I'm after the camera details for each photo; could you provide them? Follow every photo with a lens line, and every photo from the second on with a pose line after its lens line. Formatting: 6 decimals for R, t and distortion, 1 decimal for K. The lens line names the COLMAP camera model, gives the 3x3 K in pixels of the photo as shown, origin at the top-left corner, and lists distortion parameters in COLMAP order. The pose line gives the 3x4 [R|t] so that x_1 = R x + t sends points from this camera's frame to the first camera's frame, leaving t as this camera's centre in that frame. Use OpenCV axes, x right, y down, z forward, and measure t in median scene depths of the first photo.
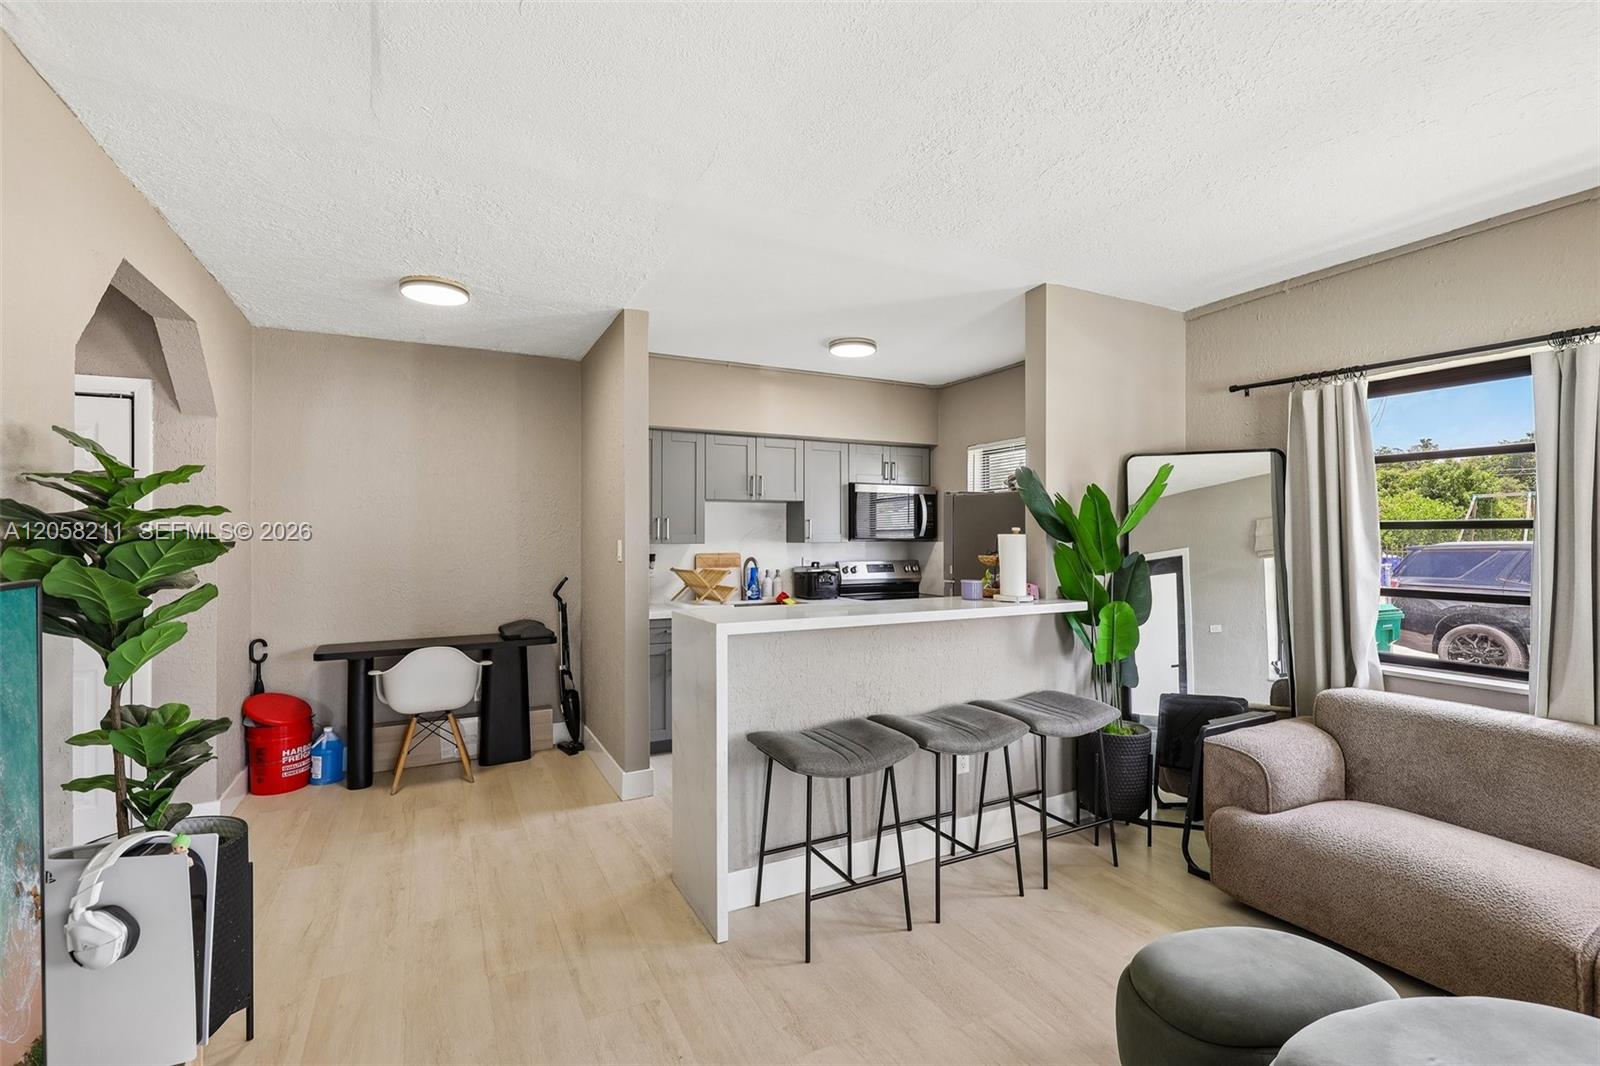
lens RADIAL K [[724.2, 0, 813.4], [0, 724.2, 525.2], [0, 0, 1]] dist [-0.002723, -0.001825]
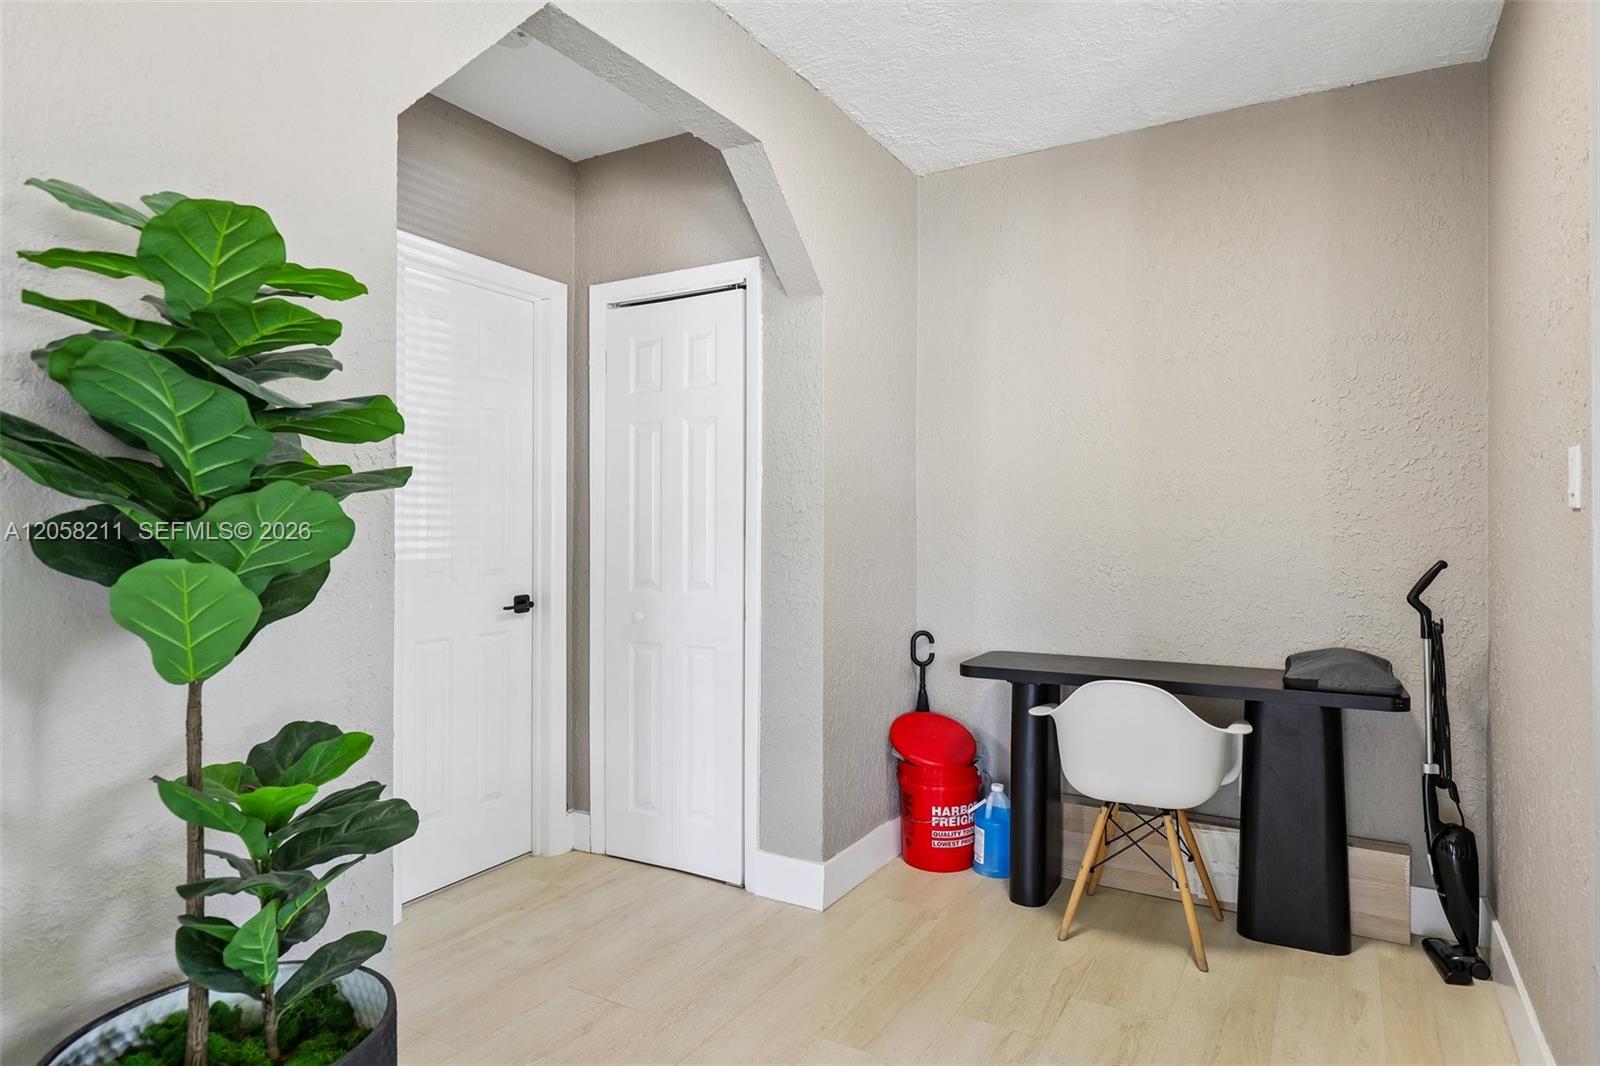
lens RADIAL K [[915.1, 0, 812.8], [0, 915.1, 525.3], [0, 0, 1]] dist [0.002158, -0.000350]
pose [[0.533064, 0.003106, -0.846069, -0.092396], [0.008393, 0.999925, 0.008958, 0.049220], [0.846033, -0.011876, 0.532998, 0.454095]]
